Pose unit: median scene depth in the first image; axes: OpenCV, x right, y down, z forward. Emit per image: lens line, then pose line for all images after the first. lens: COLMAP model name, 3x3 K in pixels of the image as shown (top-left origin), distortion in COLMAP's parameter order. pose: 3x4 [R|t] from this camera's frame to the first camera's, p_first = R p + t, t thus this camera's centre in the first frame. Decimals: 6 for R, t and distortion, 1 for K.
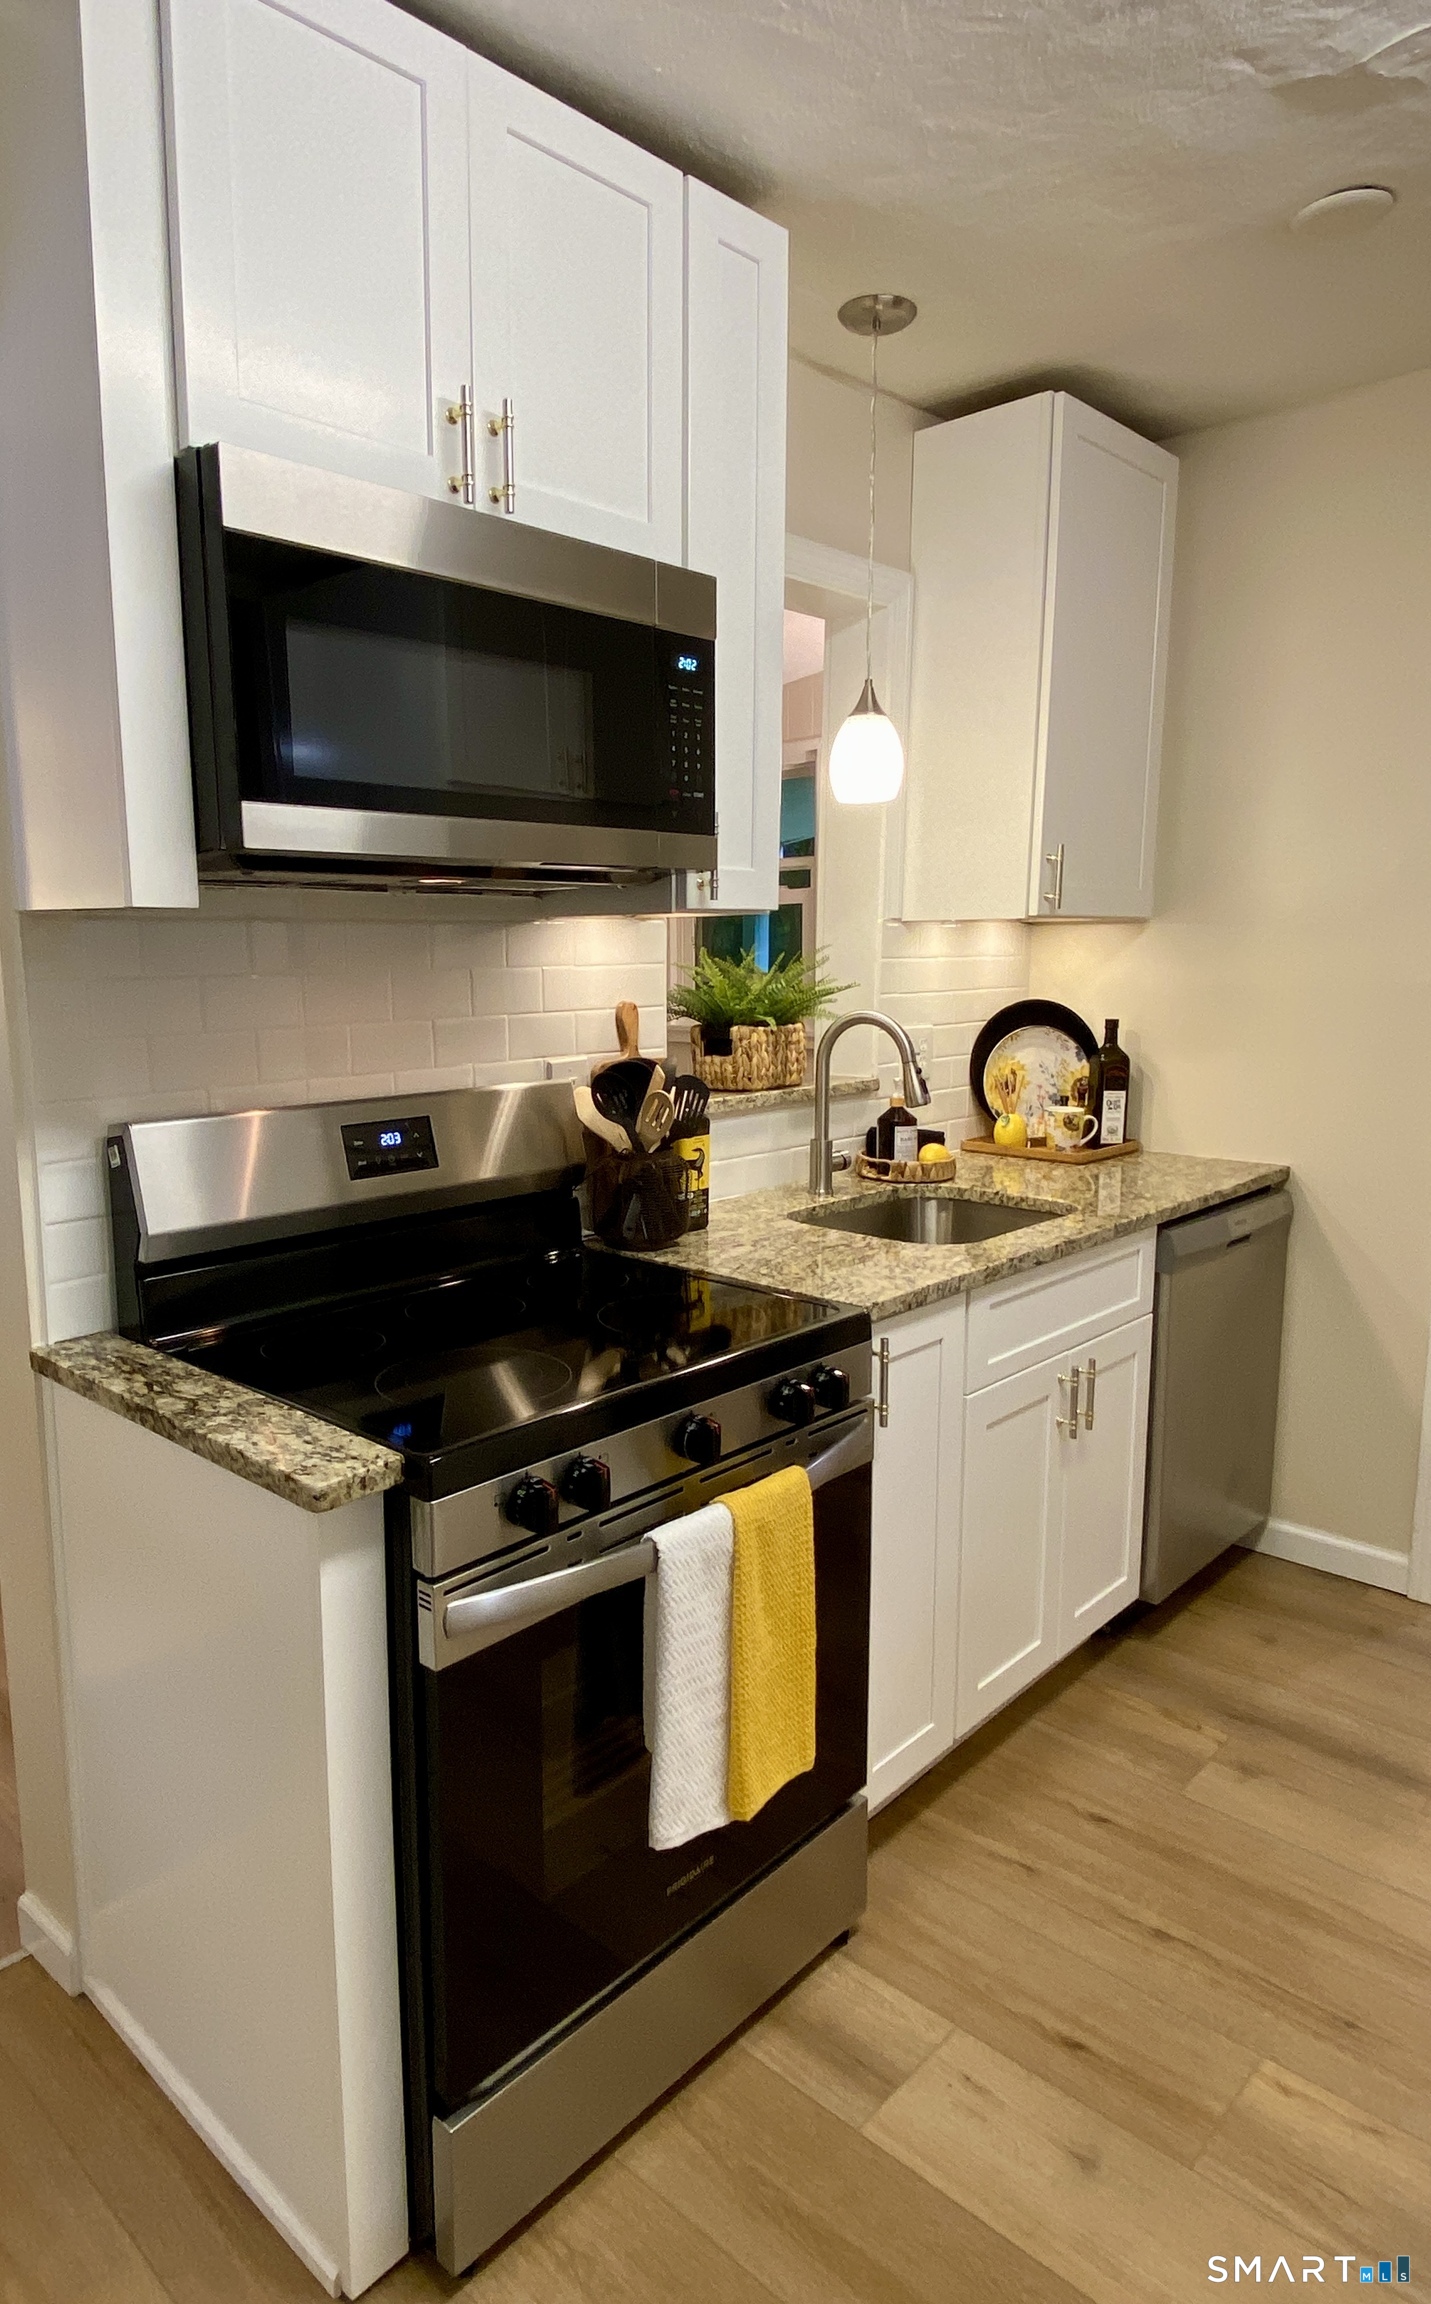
lens RADIAL K [[1343.1, 0, 601.5], [0, 1343.1, 1152.7], [0, 0, 1]] dist [-0.003093, -0.005898]
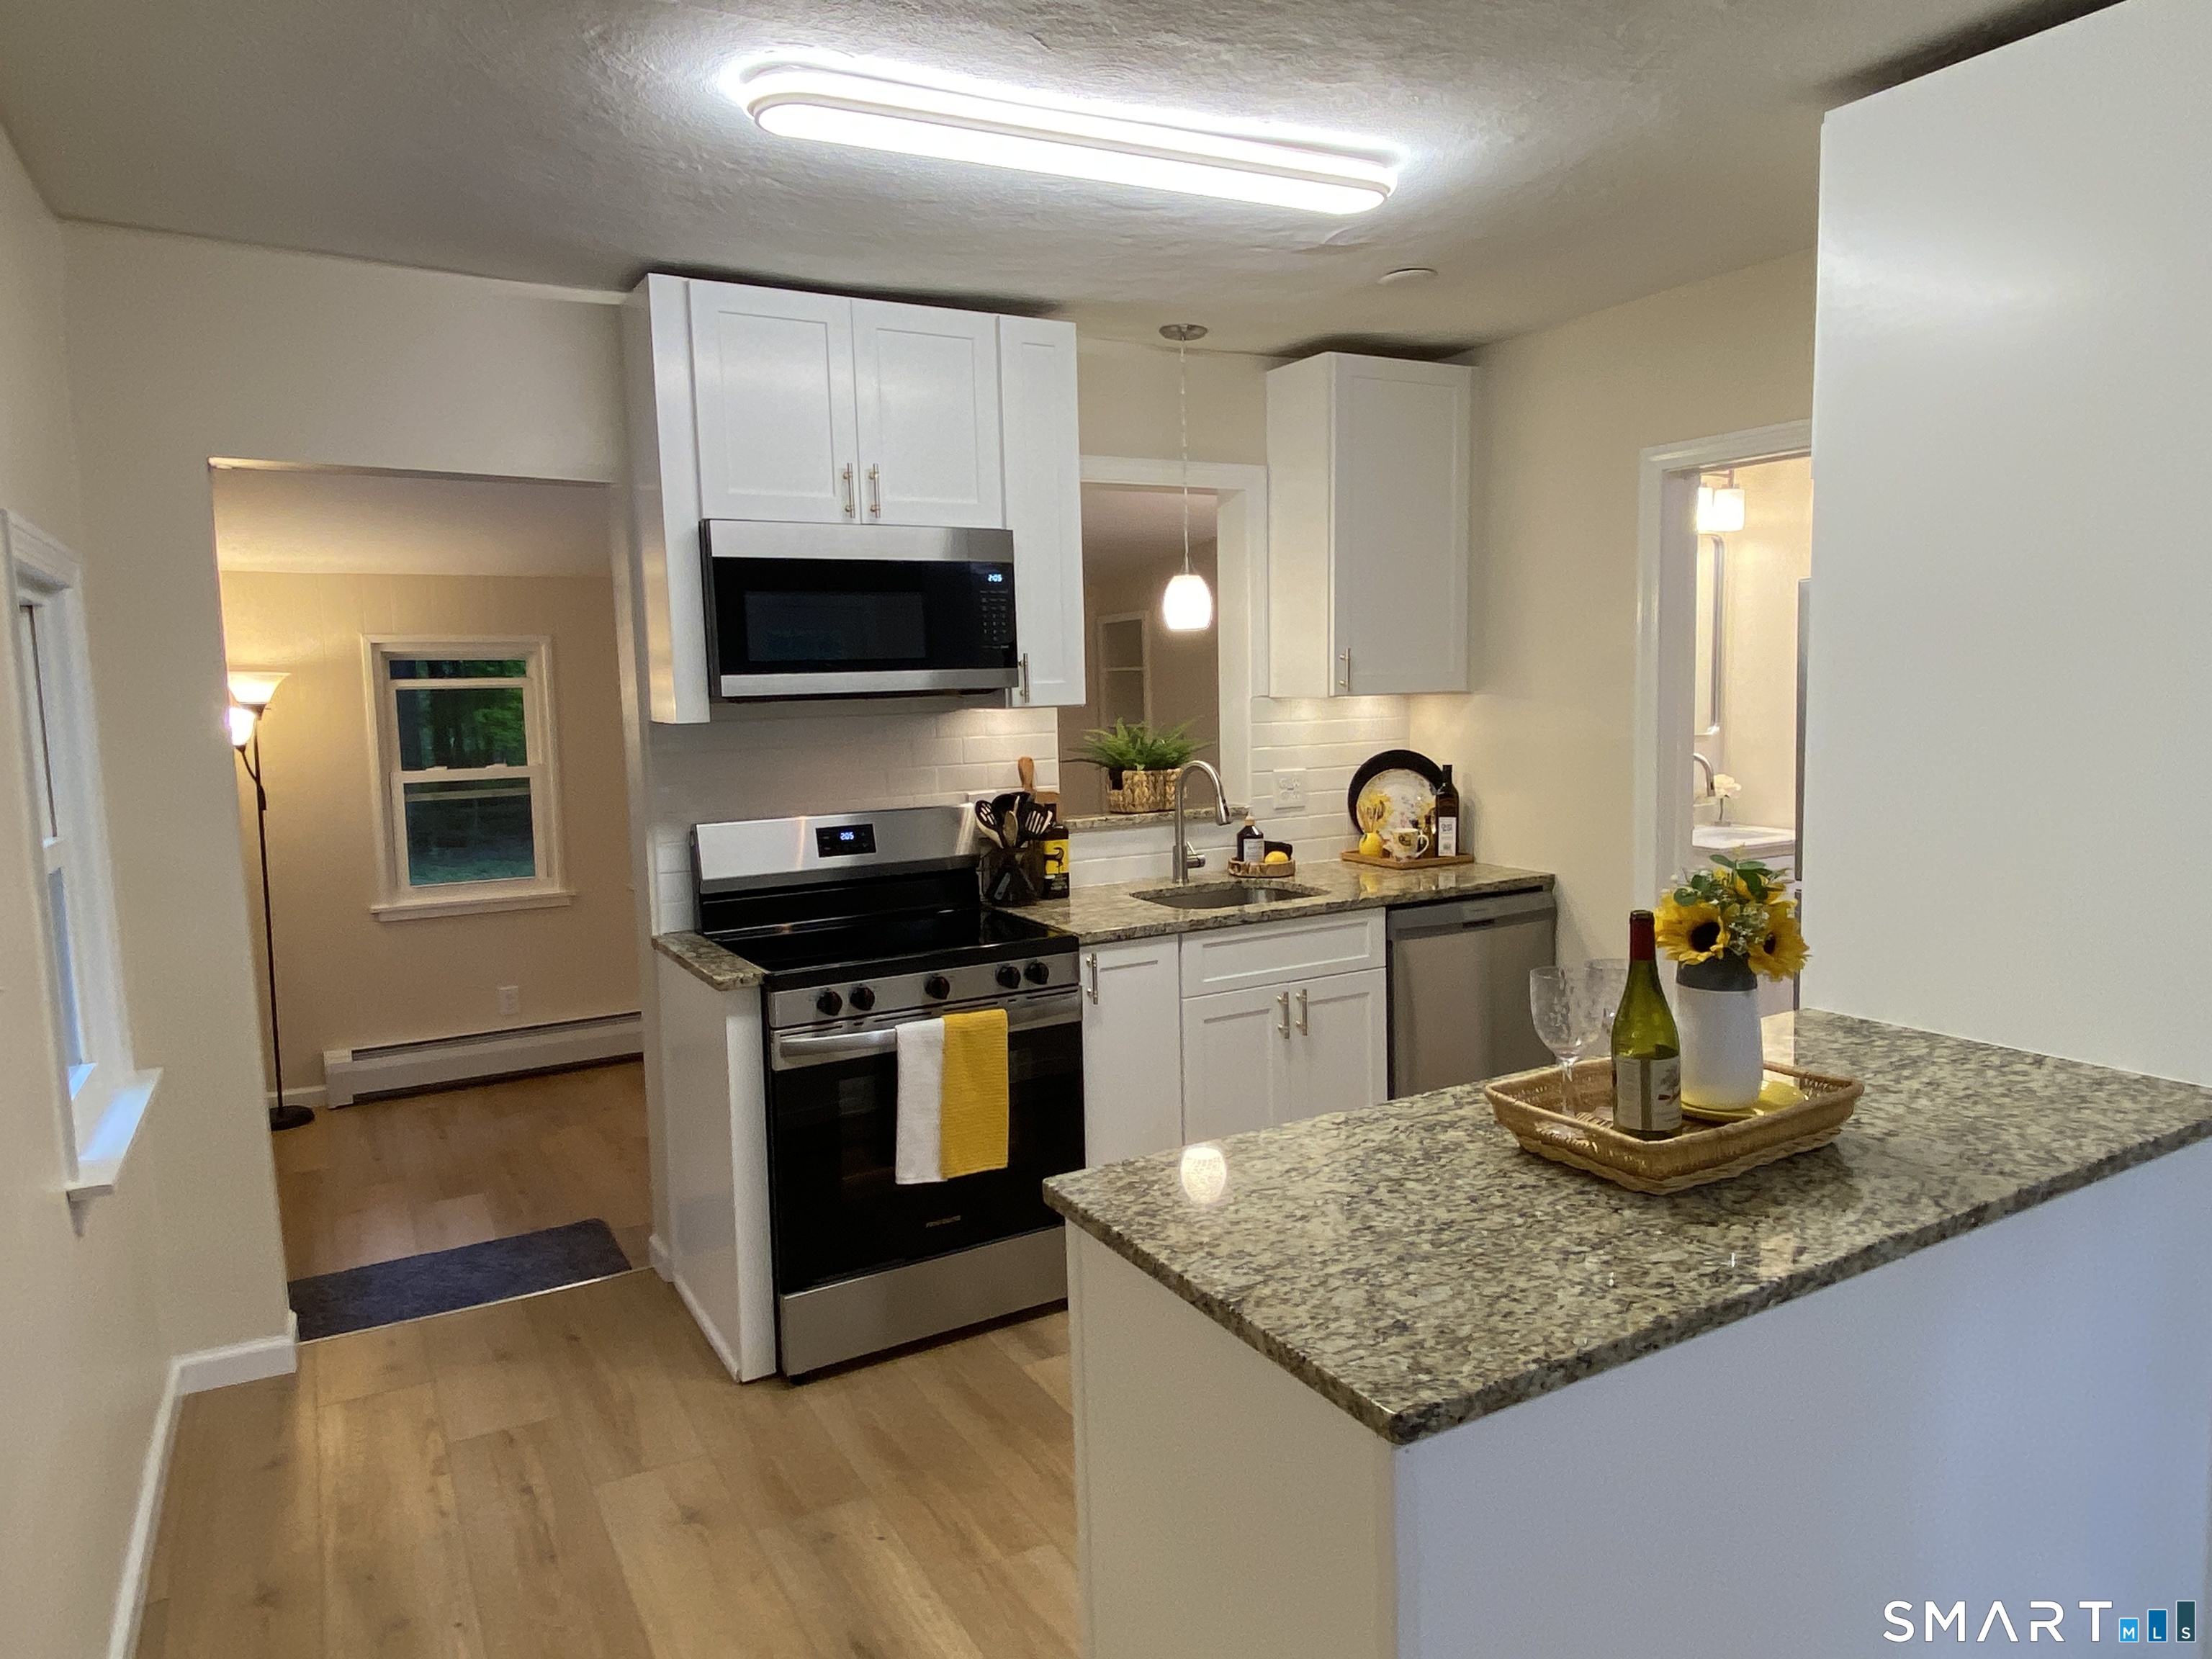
lens RADIAL K [[1412.1, 0, 1108.8], [0, 1412.1, 821.2], [0, 0, 1]] dist [0.014316, -0.007405]
pose [[0.965774, 0.011155, -0.259146, 0.604605], [-0.022834, 0.998852, -0.042100, 0.037477], [0.258379, 0.046576, 0.964920, -0.675252]]
